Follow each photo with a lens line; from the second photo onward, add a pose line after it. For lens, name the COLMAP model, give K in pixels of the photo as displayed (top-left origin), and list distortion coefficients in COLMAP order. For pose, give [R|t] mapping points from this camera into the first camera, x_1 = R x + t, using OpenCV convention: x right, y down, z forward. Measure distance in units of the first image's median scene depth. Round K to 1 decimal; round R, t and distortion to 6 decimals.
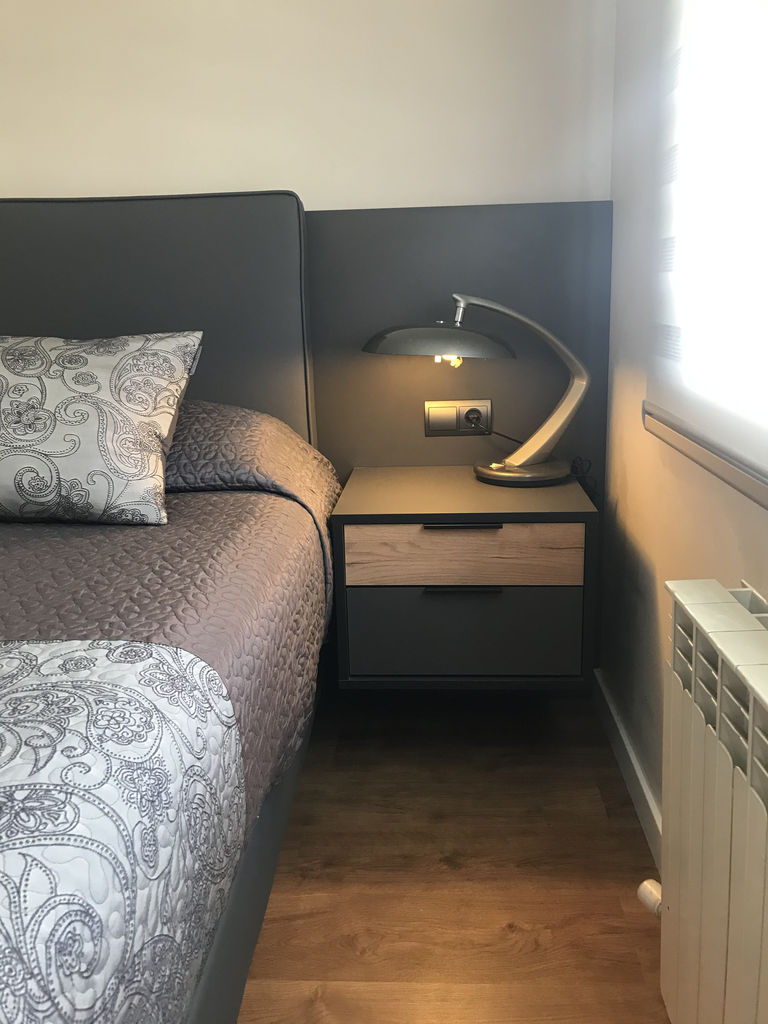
lens RADIAL K [[841.8, 0, 387.0], [0, 841.8, 489.4], [0, 0, 1]] dist [0.025666, -0.033629]
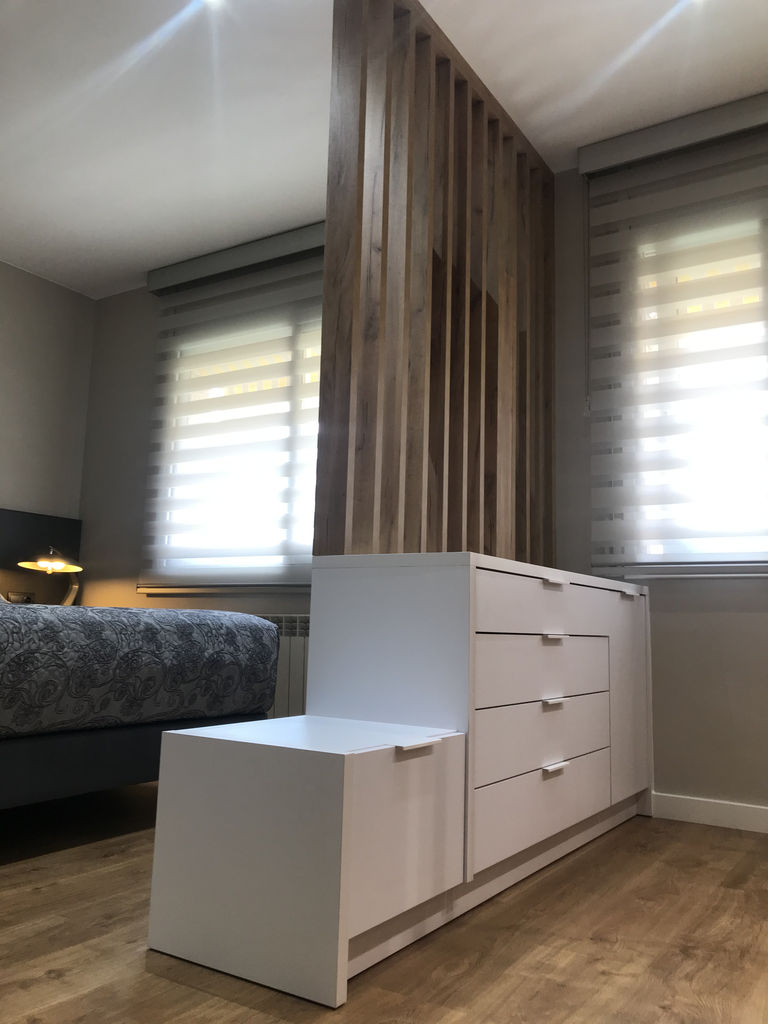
lens RADIAL K [[841.8, 0, 390.9], [0, 841.8, 493.8], [0, 0, 1]] dist [0.025666, -0.033629]
pose [[0.490229, 0.175626, 0.853716, -1.922178], [0.156936, 0.945694, -0.284664, 0.606121], [-0.857348, 0.273529, 0.436045, -1.247025]]
